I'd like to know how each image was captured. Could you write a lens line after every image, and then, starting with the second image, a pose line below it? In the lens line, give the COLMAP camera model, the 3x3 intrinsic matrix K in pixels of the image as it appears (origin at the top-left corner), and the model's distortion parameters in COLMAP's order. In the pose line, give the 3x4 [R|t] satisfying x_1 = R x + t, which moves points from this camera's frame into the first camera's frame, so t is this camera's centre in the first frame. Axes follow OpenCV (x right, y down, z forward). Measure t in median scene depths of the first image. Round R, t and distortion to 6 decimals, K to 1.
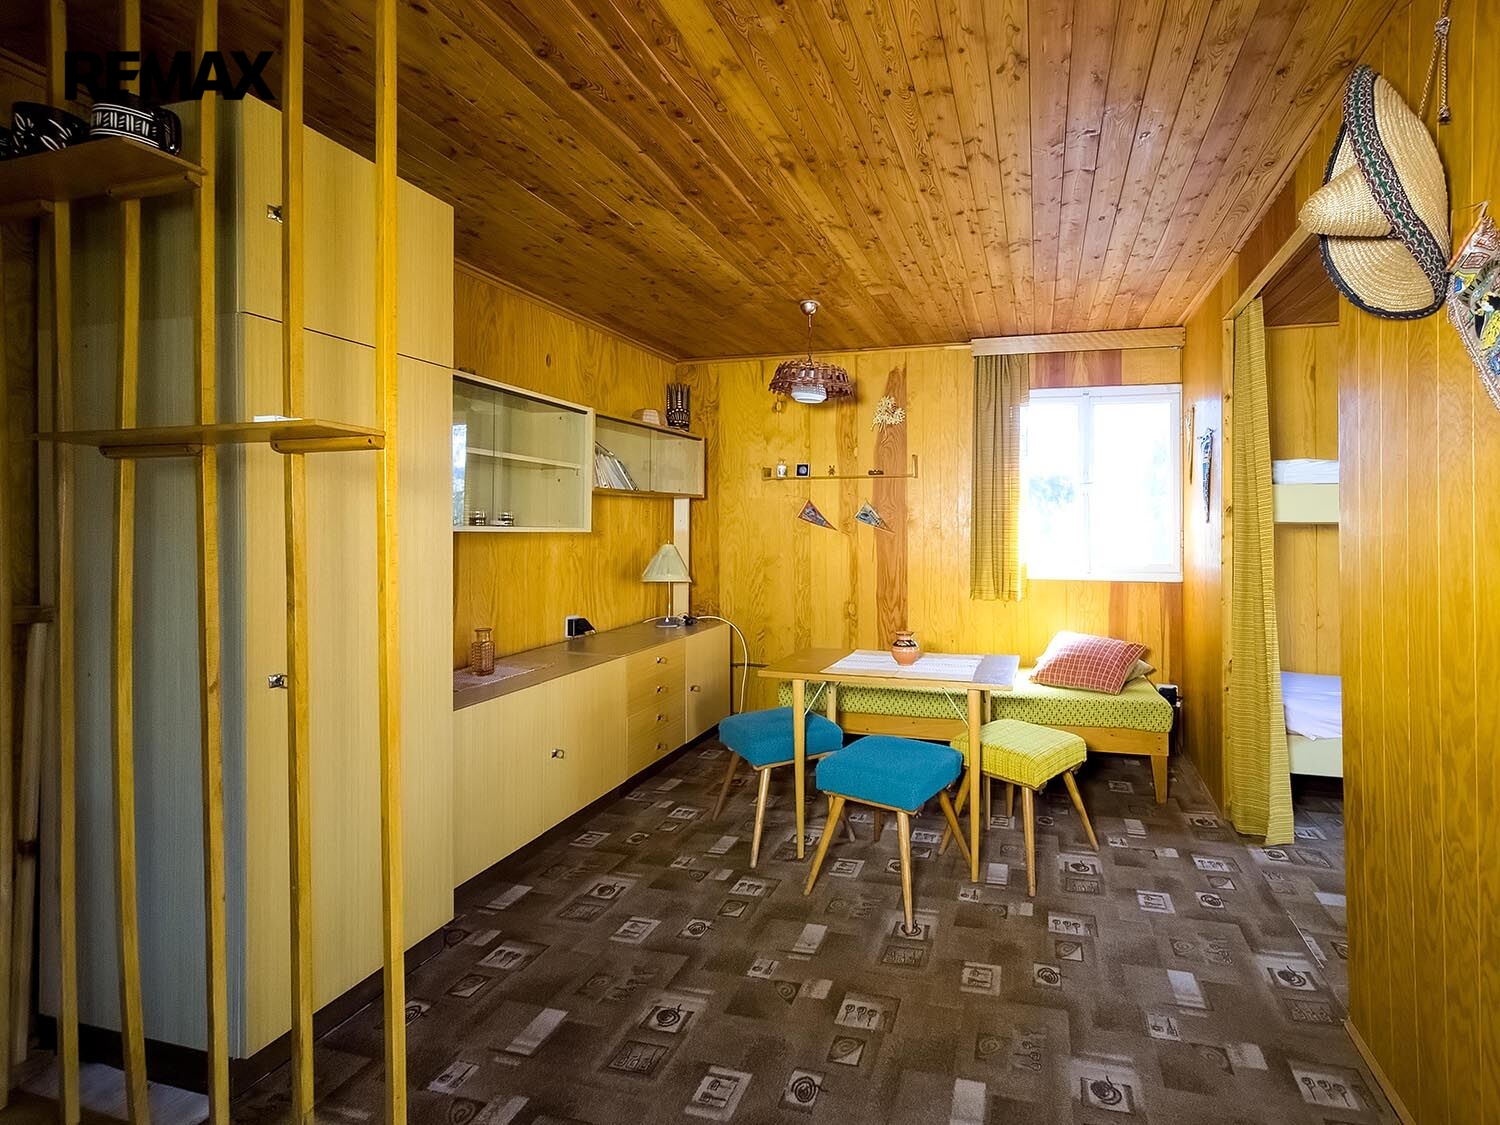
lens RADIAL K [[673.5, 0, 872.7], [0, 673.5, 553.8], [0, 0, 1]] dist [0.002304, 0.001312]
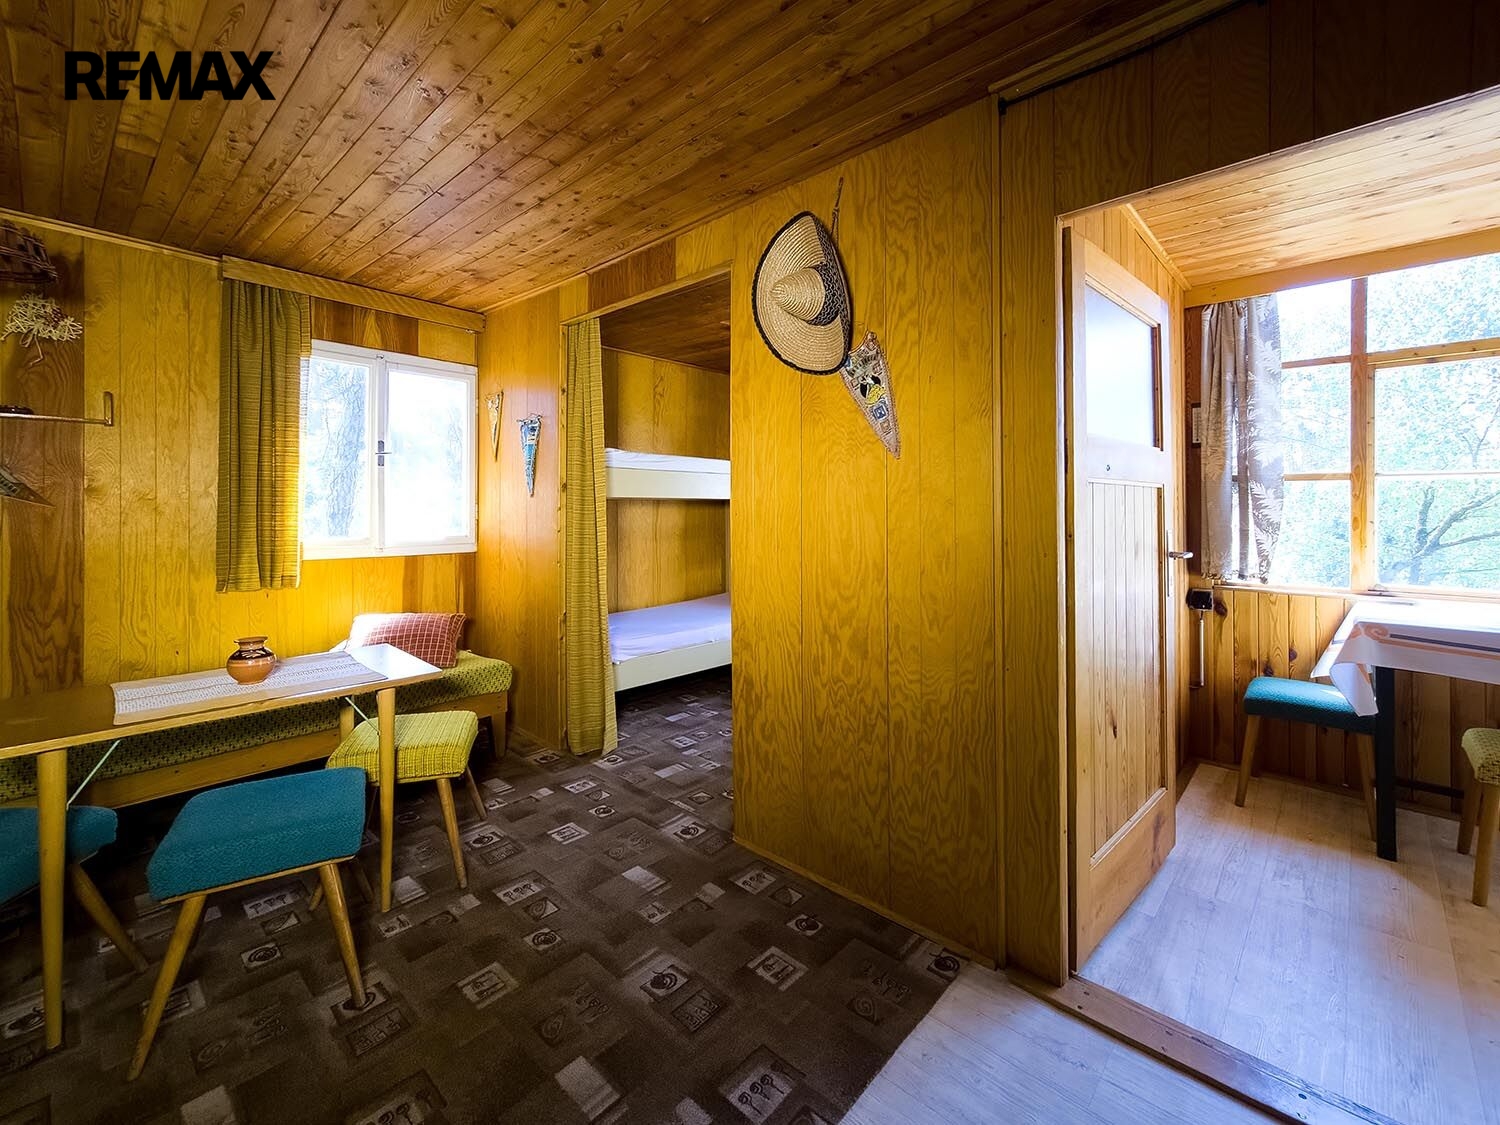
lens RADIAL K [[637.5, 0, 747.9], [0, 637.5, 525.4], [0, 0, 1]] dist [0.002162, 0.000803]
pose [[0.485764, -0.026038, 0.873702, -0.353069], [0.028142, 0.999504, 0.014141, -0.003960], [-0.873637, 0.017718, 0.486255, 0.211551]]
